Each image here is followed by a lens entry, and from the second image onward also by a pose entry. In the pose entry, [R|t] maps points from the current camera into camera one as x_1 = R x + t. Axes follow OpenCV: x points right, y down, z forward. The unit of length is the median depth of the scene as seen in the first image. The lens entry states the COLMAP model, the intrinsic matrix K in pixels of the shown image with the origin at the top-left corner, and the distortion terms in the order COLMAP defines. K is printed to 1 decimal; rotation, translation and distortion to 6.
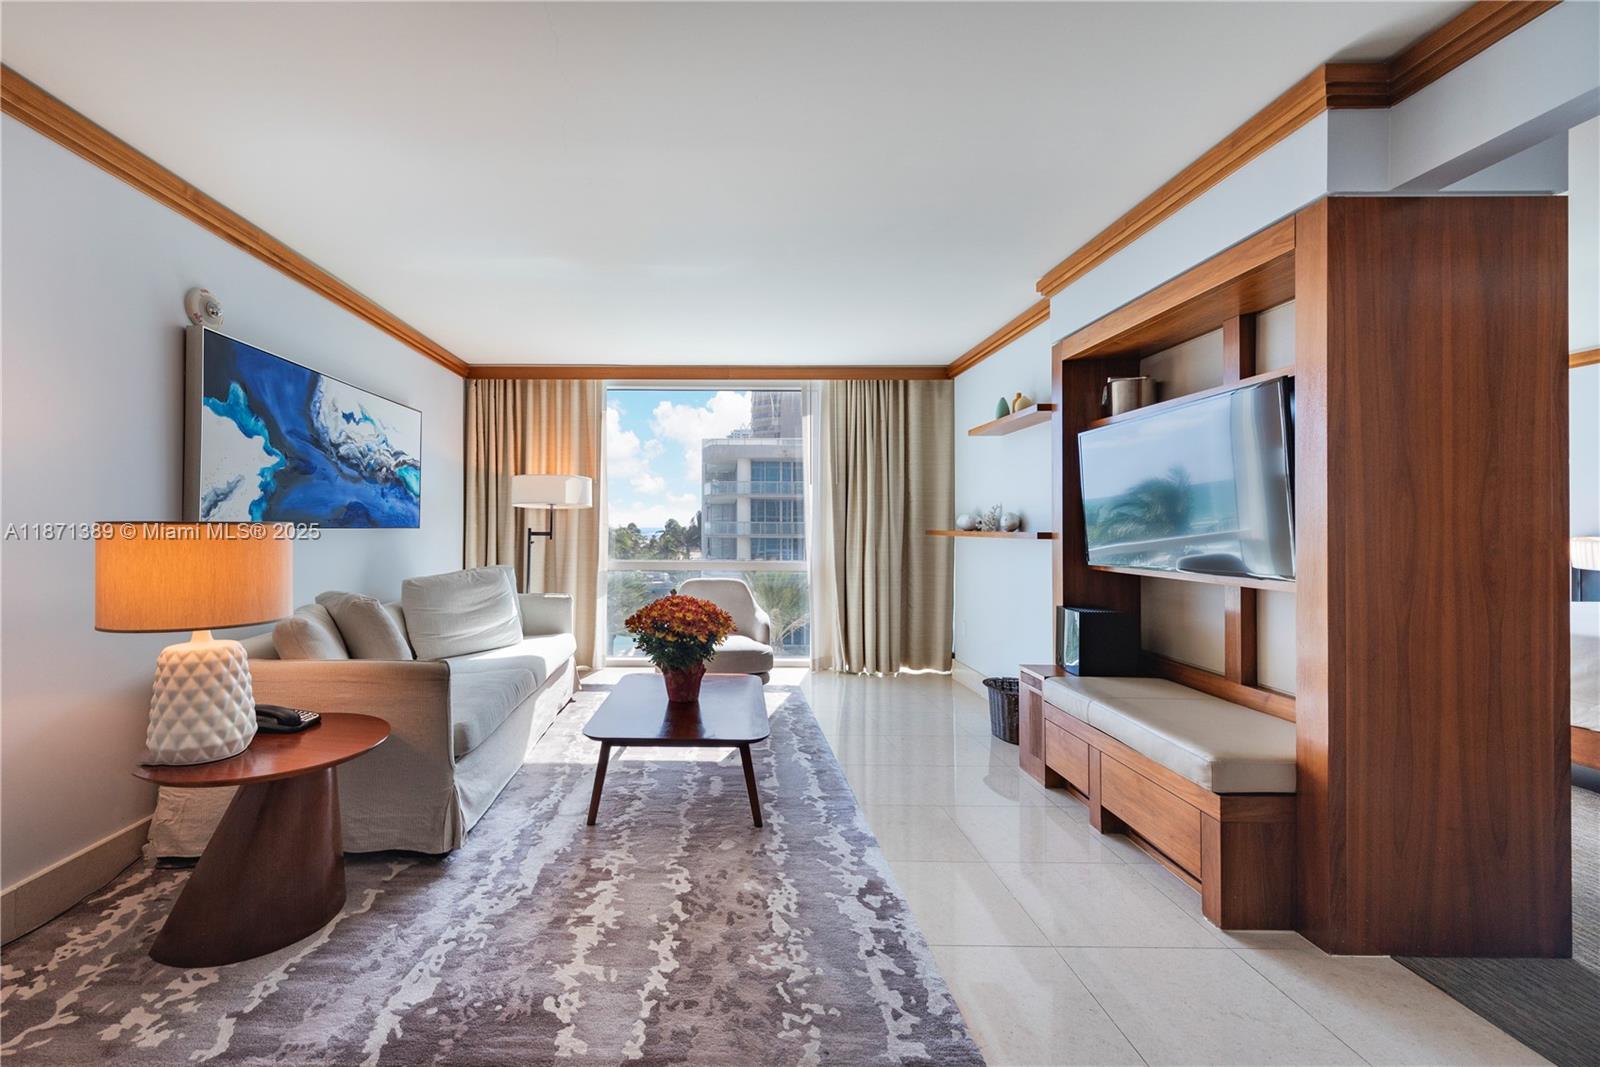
lens RADIAL K [[642.1, 0, 808.3], [0, 642.1, 527.5], [0, 0, 1]] dist [0.017702, -0.005696]
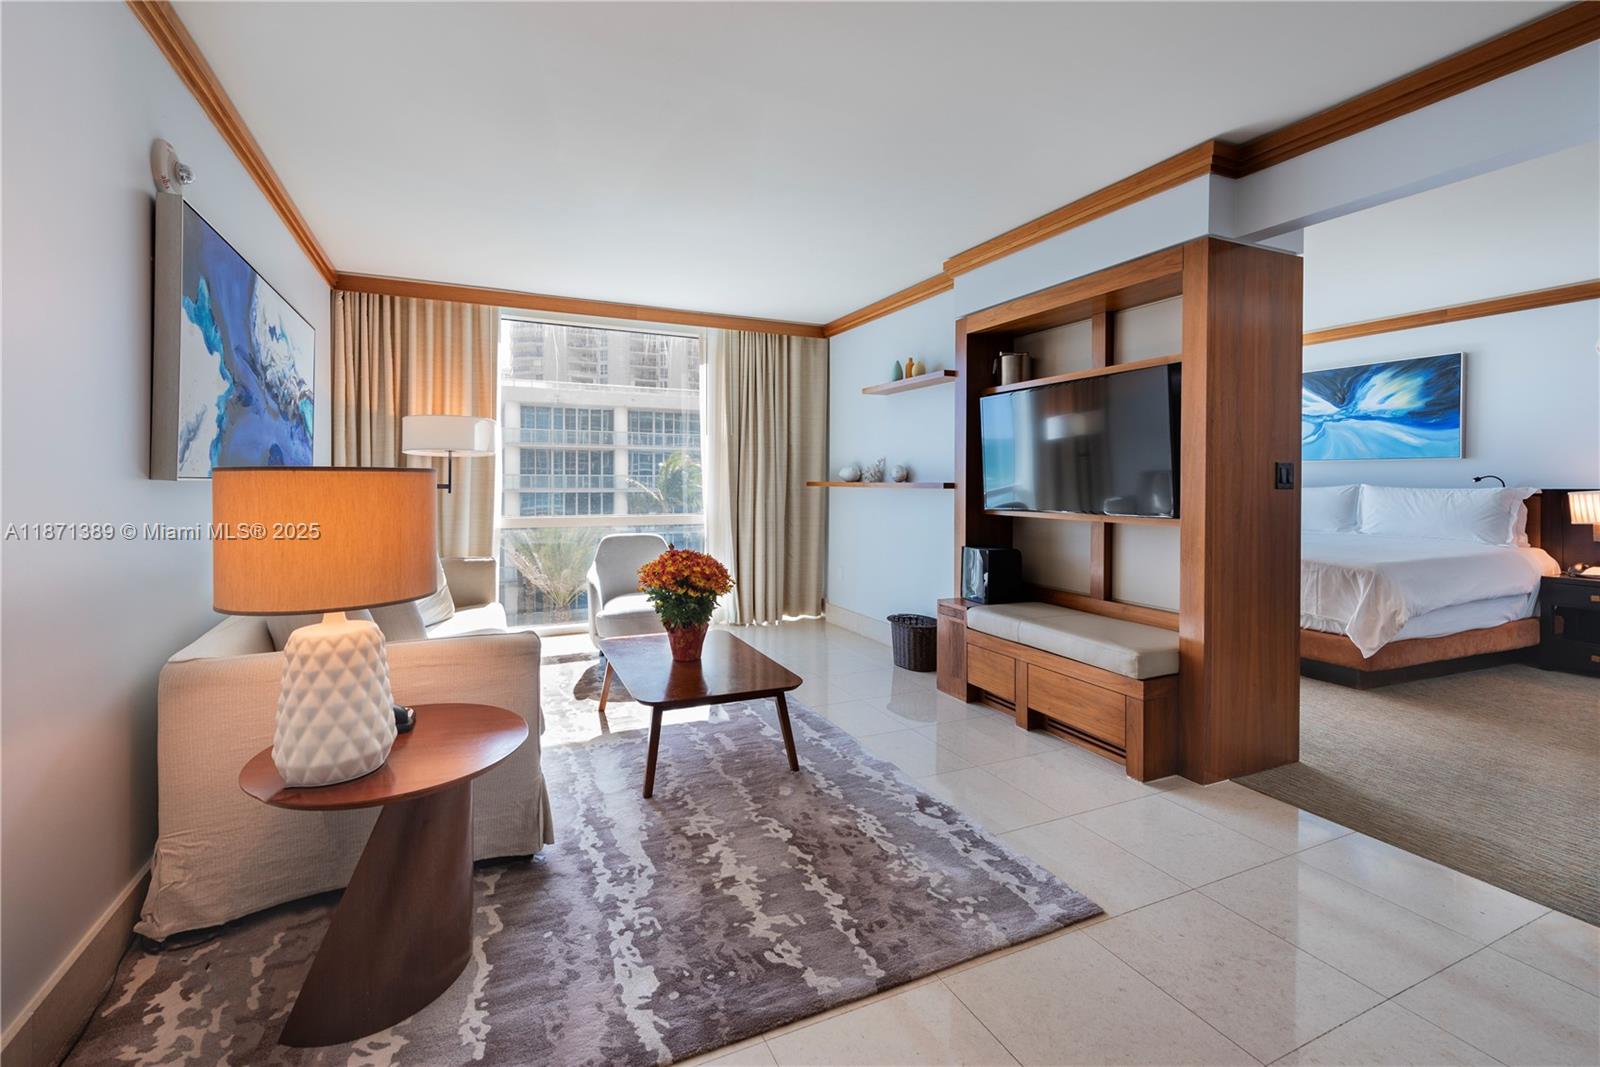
lens RADIAL K [[664.3, 0, 799.1], [0, 664.3, 489.9], [0, 0, 1]] dist [0.022021, -0.008207]
pose [[0.916226, -0.007250, 0.400595, -0.544443], [0.001978, 0.999906, 0.013573, 0.005457], [-0.400656, -0.011643, 0.916154, 0.038401]]
